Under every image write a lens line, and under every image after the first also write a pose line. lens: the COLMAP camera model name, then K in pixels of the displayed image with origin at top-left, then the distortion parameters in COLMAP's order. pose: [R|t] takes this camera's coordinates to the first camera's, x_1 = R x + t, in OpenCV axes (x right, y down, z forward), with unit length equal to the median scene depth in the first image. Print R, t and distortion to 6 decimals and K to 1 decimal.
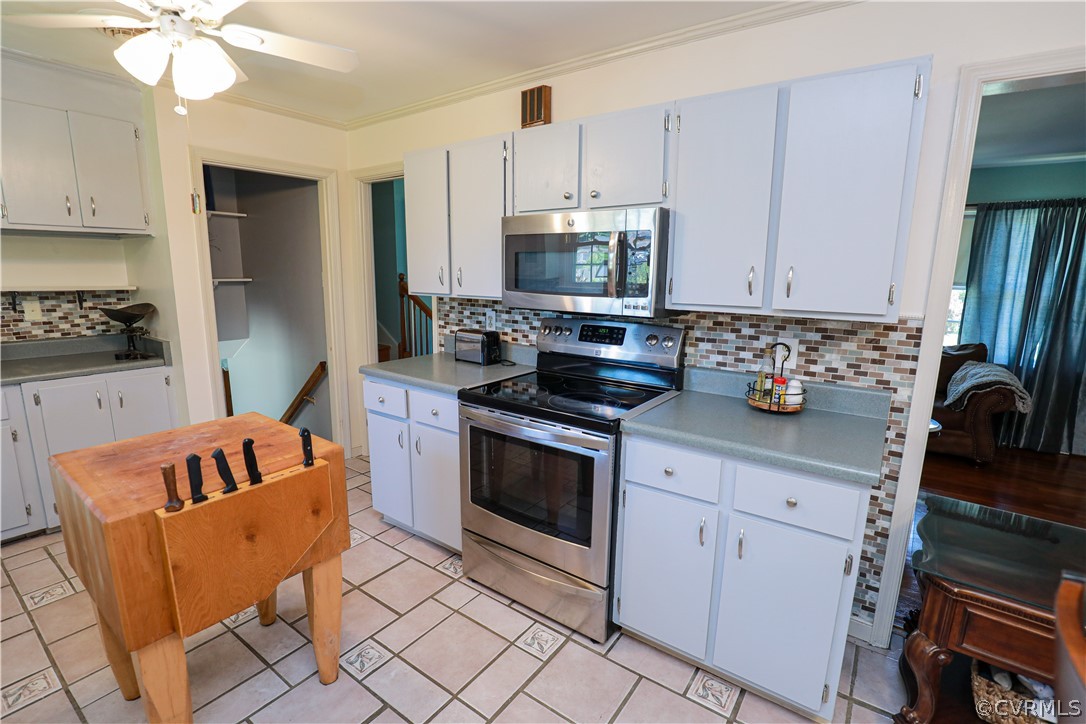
lens RADIAL K [[495.9, 0, 543.9], [0, 495.9, 367.4], [0, 0, 1]] dist [-0.036979, 0.006812]
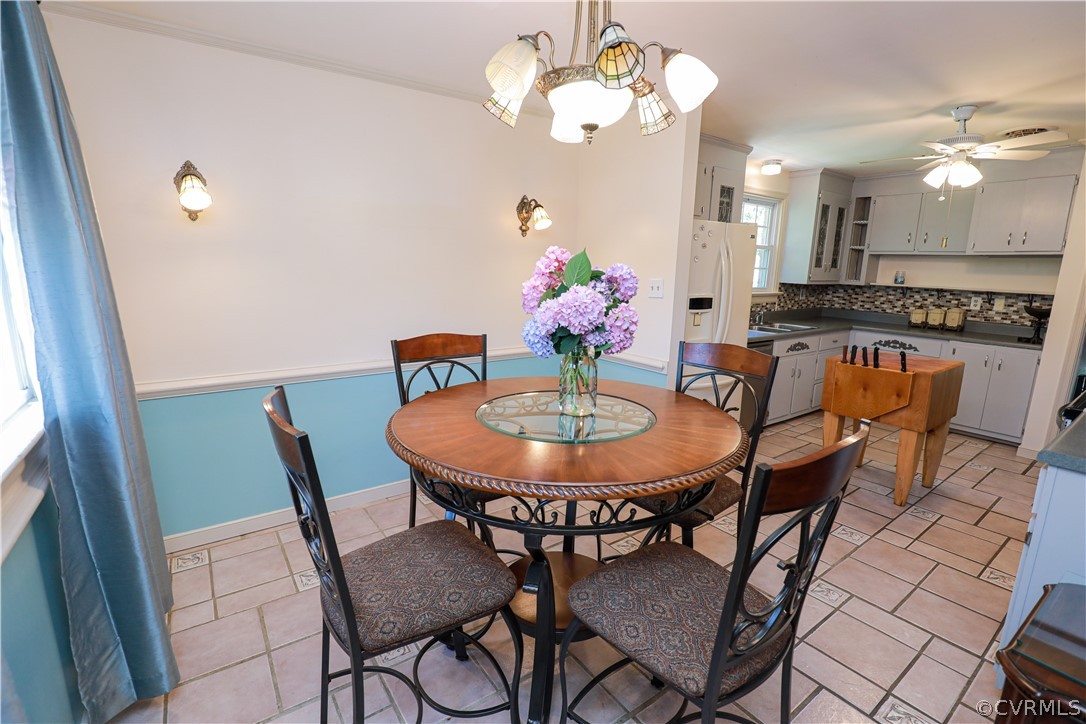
lens RADIAL K [[495.9, 0, 546.7], [0, 495.9, 366.8], [0, 0, 1]] dist [-0.036979, 0.006812]
pose [[-0.312397, 0.169399, -0.934726, 0.951444], [-0.204973, 0.948773, 0.240450, 0.000146], [0.927574, 0.266709, -0.261672, 0.084103]]
